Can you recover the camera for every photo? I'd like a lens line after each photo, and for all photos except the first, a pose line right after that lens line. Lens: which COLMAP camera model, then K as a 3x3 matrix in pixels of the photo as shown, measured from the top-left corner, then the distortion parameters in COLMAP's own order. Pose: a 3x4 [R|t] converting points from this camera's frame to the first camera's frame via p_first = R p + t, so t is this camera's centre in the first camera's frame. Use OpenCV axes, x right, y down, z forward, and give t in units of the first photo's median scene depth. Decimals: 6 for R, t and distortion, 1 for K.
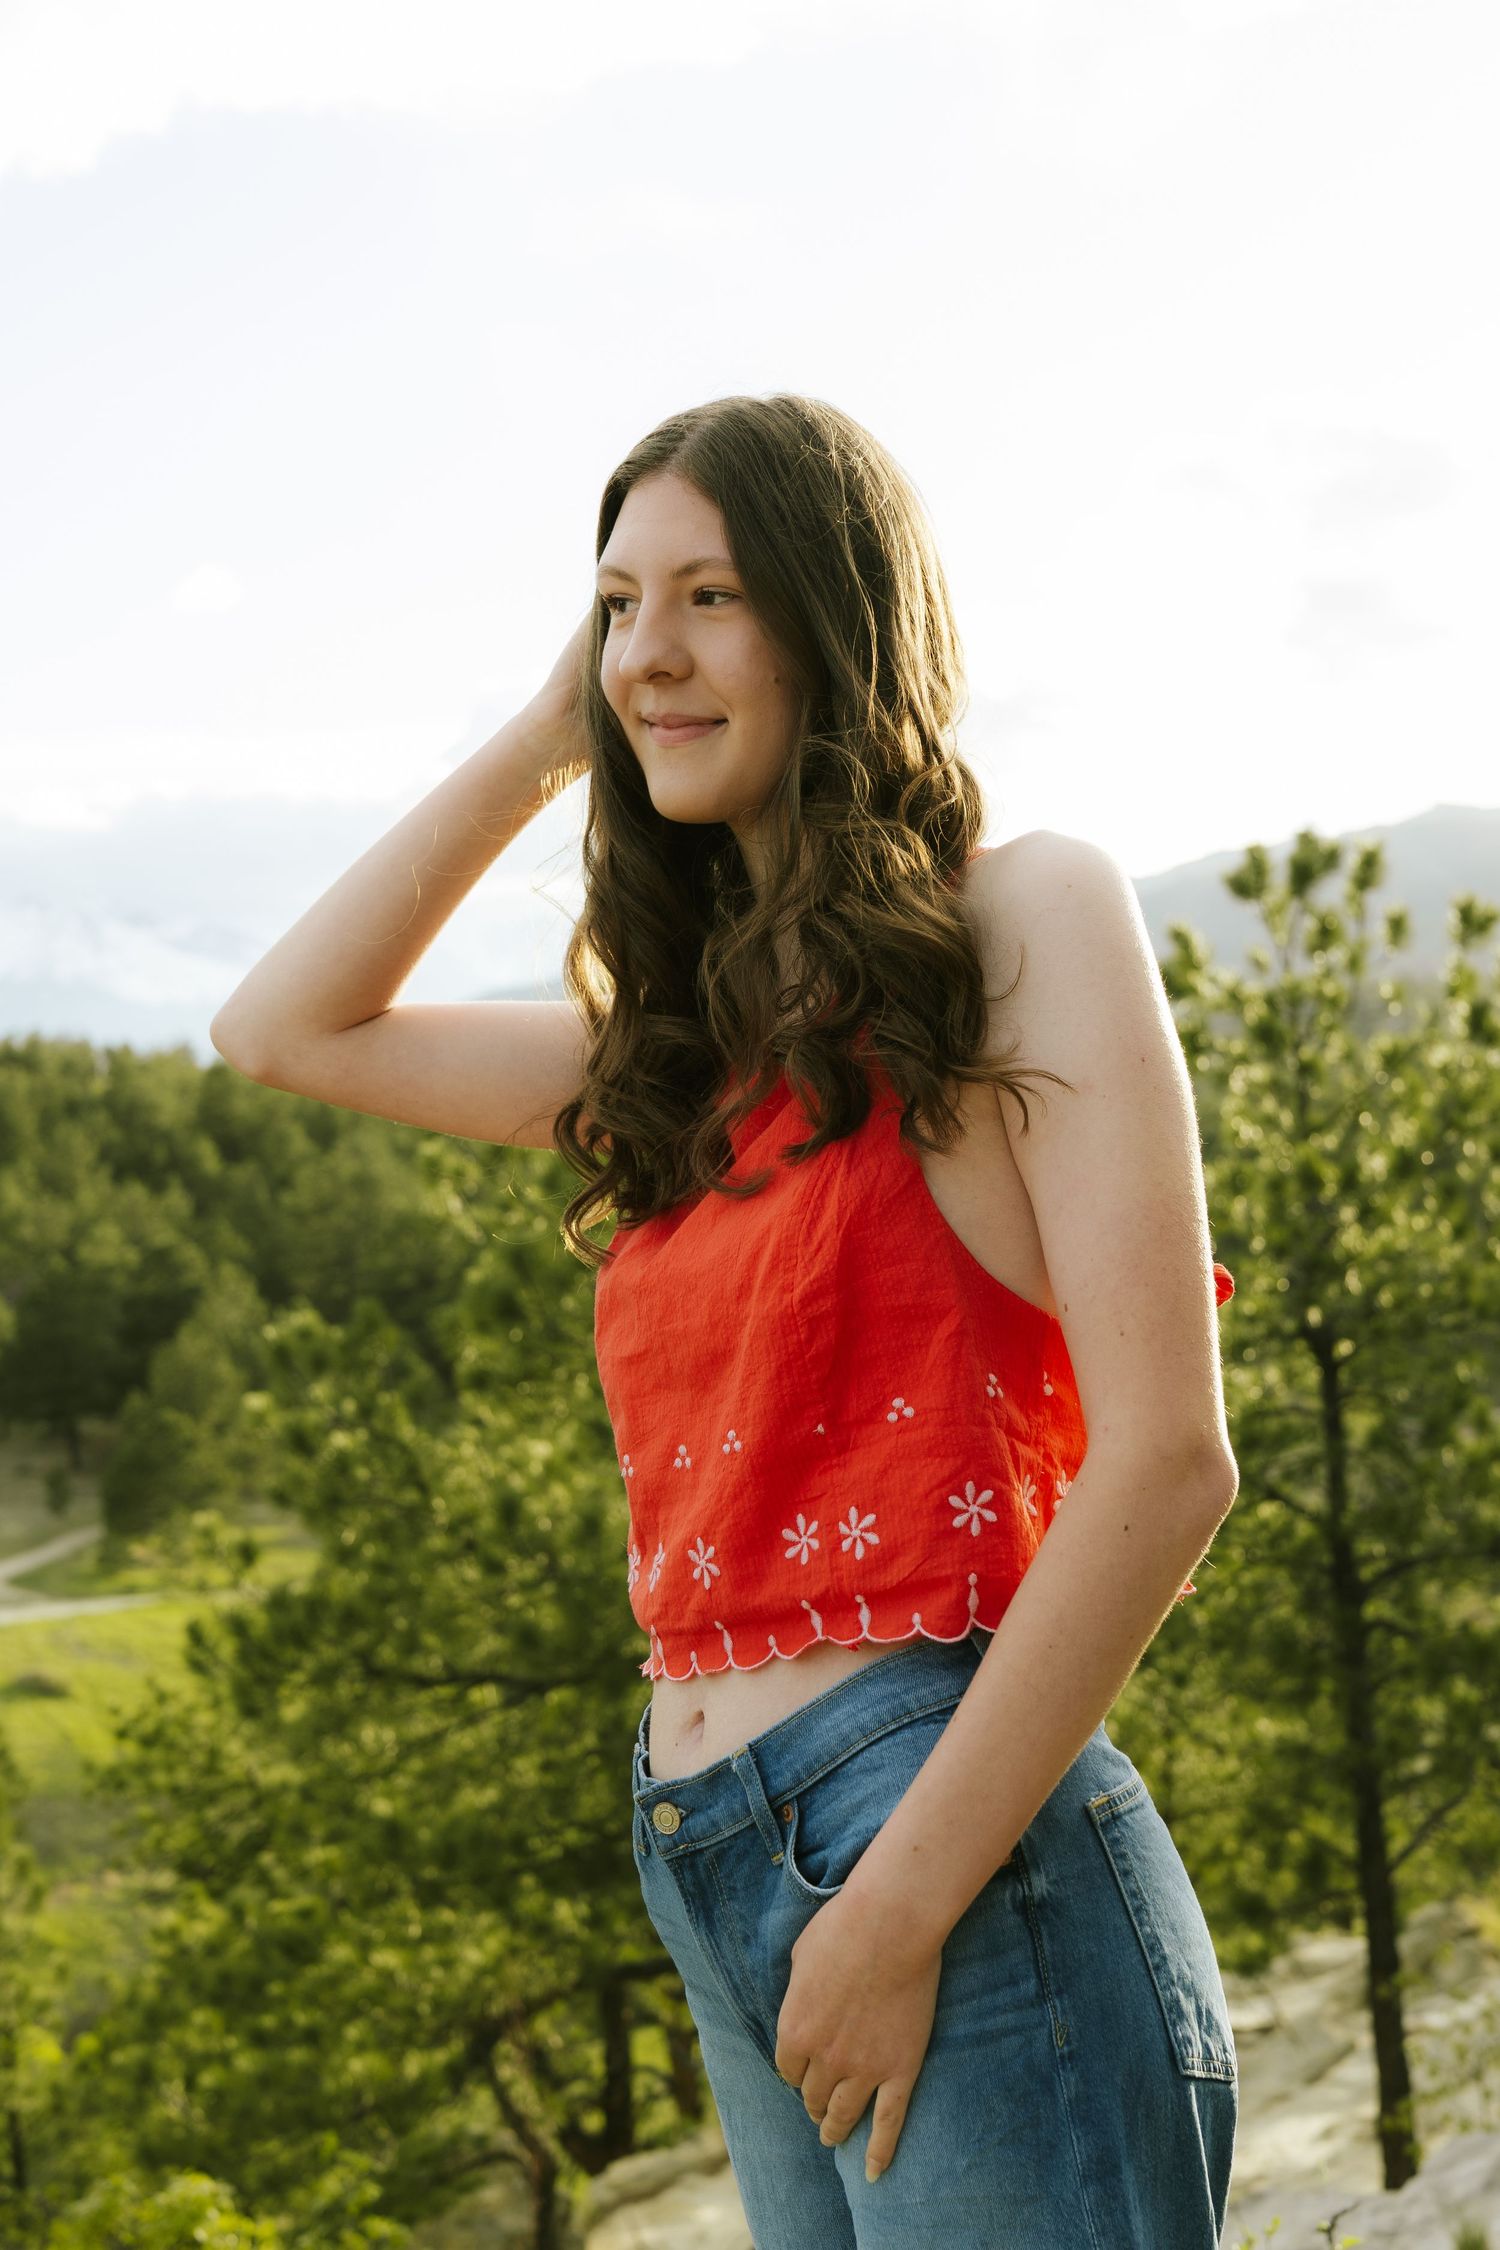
lens RADIAL K [[3140.3, 0, 698.0], [0, 3140.3, 1118.0], [0, 0, 1]] dist [-0.011655, 0.094578]
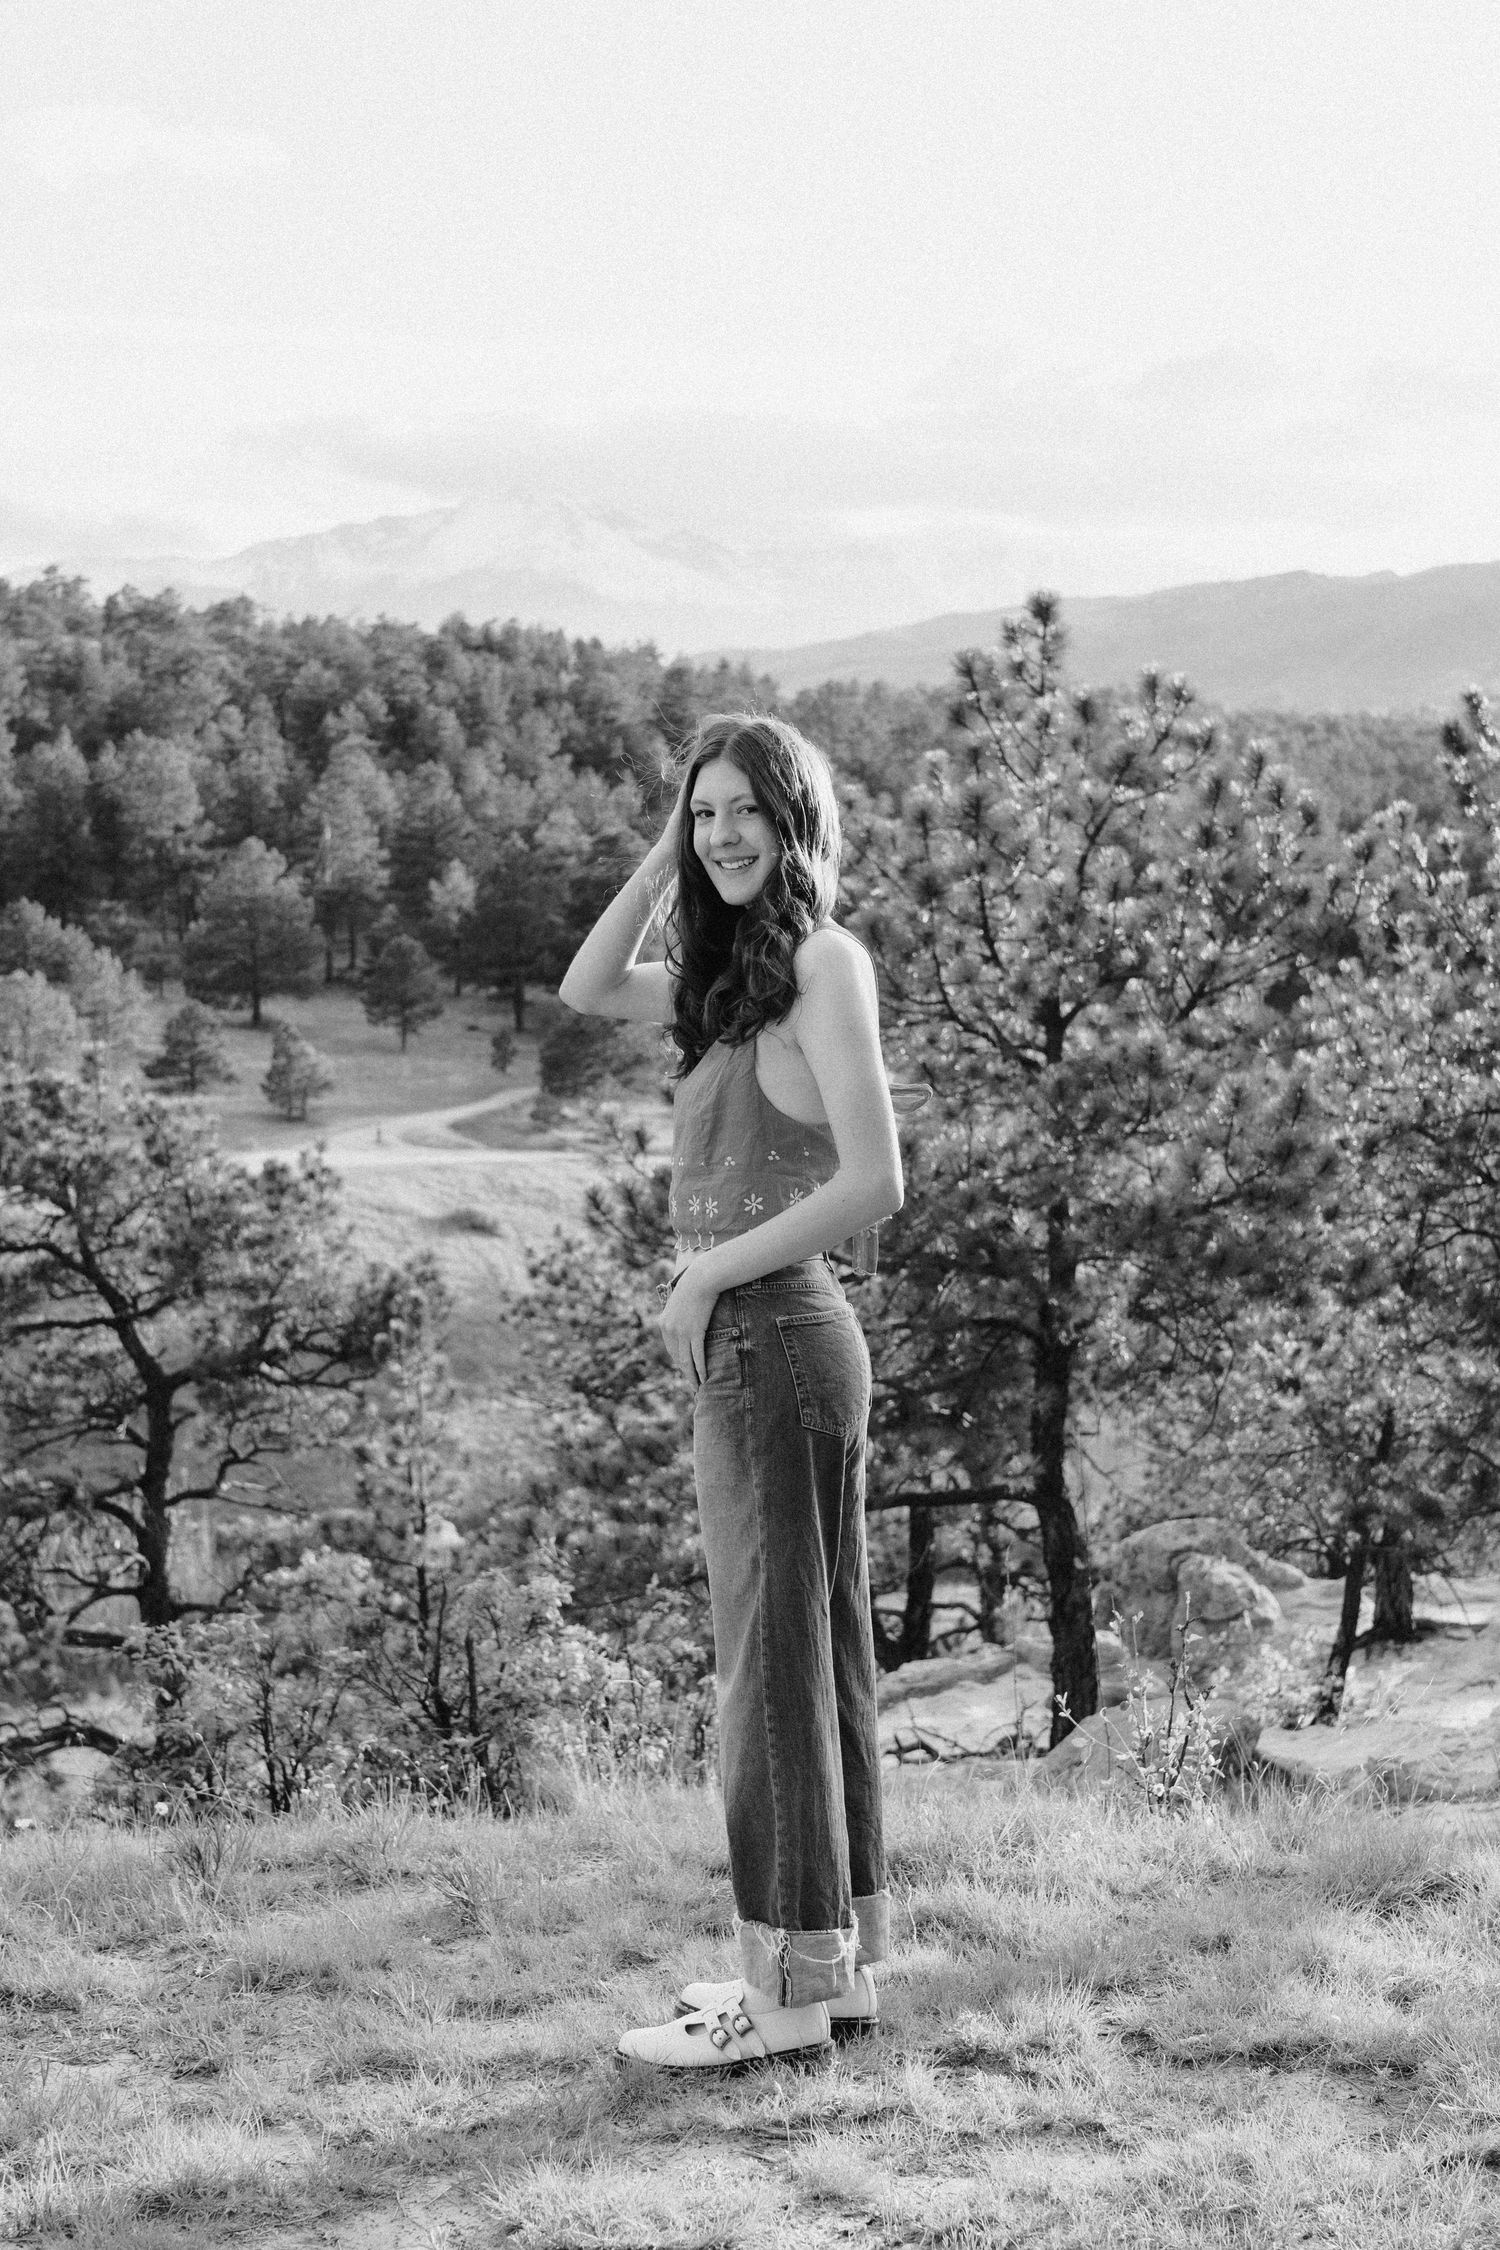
lens RADIAL K [[3140.3, 0, 698.0], [0, 3140.3, 1118.0], [0, 0, 1]] dist [-0.011655, 0.094578]
pose [[0.985573, 0.100985, -0.135822, 0.034784], [-0.082301, 0.987178, 0.136768, -0.030764], [0.147892, -0.123617, 0.981248, -0.160367]]
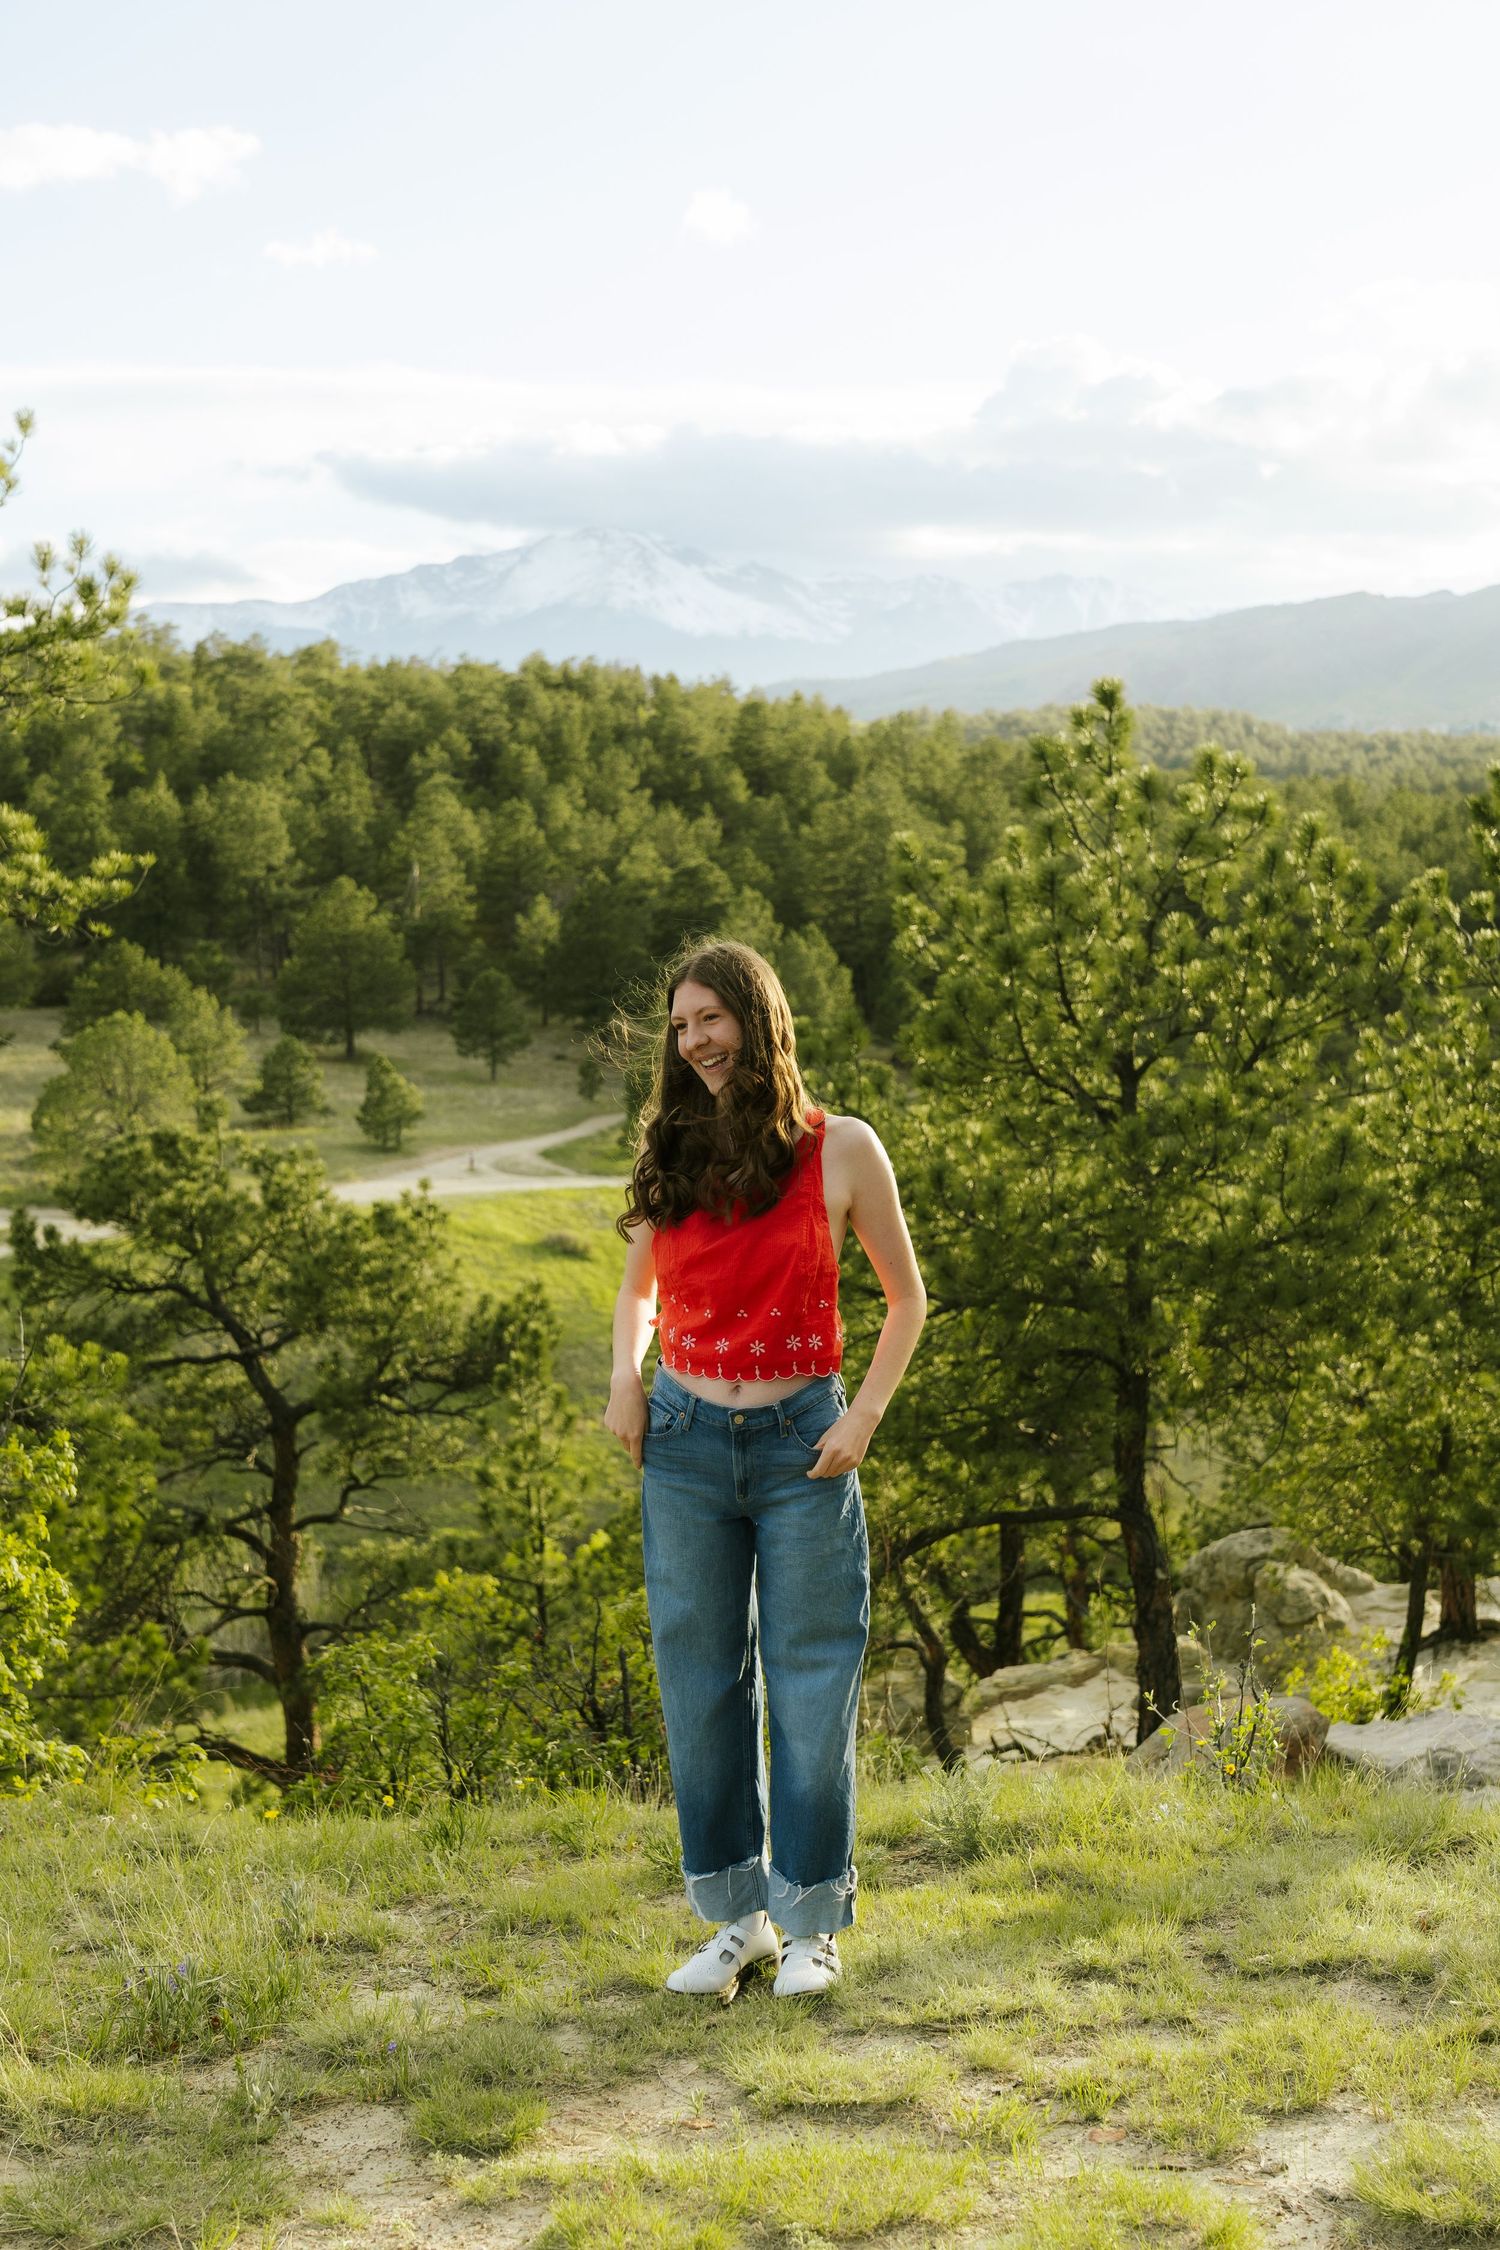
lens RADIAL K [[3159.4, 0, 747.7], [0, 3159.4, 1088.7], [0, 0, 1]] dist [0.025761, 0.053719]
pose [[0.986312, 0.082408, -0.142820, 0.034537], [-0.064411, 0.989891, 0.126358, -0.055632], [0.151789, -0.115429, 0.981650, -0.243658]]
